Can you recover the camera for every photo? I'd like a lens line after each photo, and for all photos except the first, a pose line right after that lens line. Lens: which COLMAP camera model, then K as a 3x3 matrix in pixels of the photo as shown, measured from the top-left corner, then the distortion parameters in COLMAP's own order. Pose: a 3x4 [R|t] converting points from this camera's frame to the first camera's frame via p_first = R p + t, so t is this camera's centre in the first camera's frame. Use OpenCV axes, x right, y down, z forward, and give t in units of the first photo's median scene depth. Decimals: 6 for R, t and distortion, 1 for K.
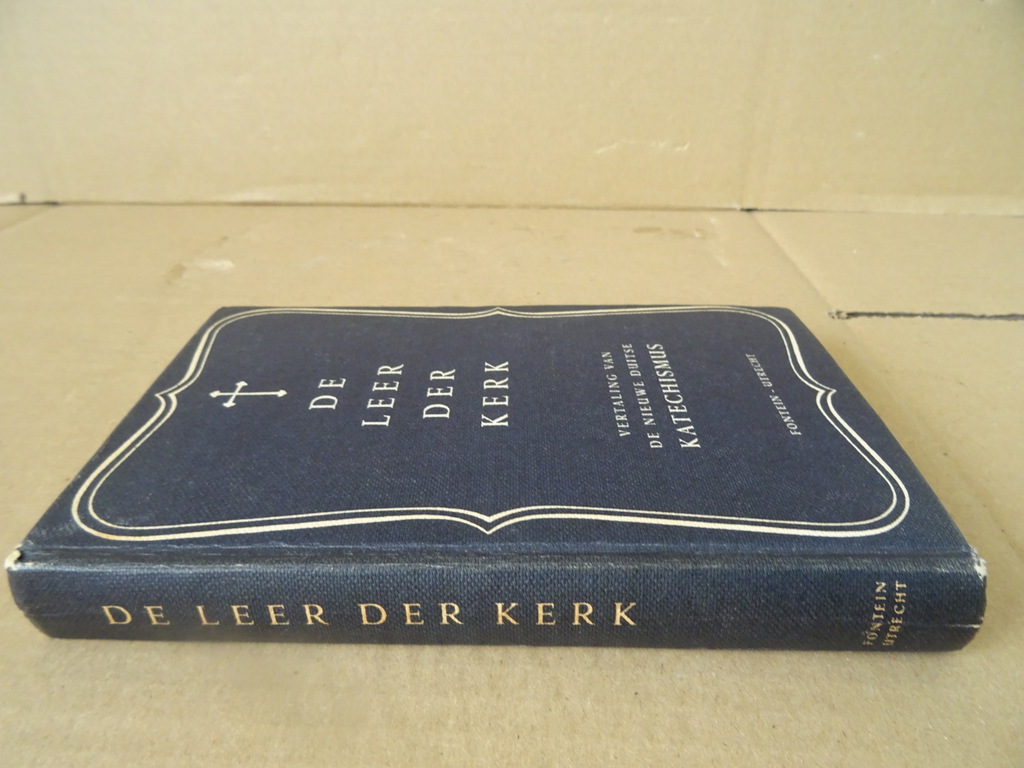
lens RADIAL K [[731.6, 0, 517.0], [0, 731.6, 379.3], [0, 0, 1]] dist [0.012418, -0.030325]
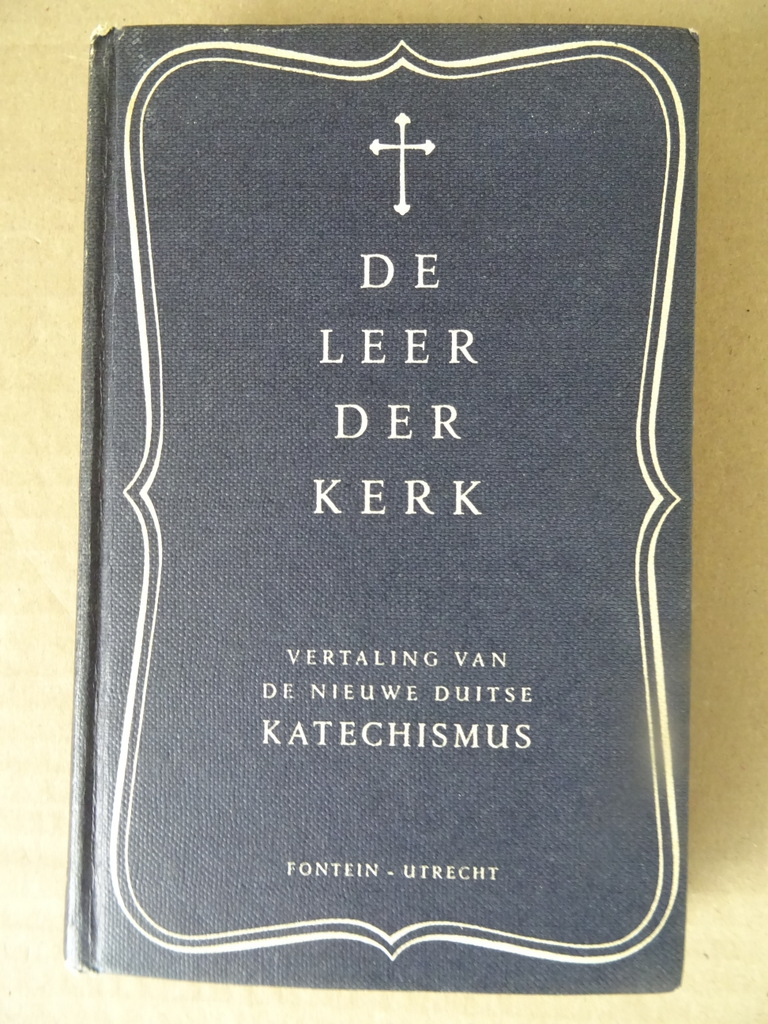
lens RADIAL K [[731.6, 0, 389.3], [0, 731.6, 509.8], [0, 0, 1]] dist [0.012418, -0.030325]
pose [[-0.015819, 0.999867, -0.003856, -0.013385], [-0.486767, -0.004332, 0.873521, -0.638903], [0.873389, 0.015695, 0.486771, 0.647656]]
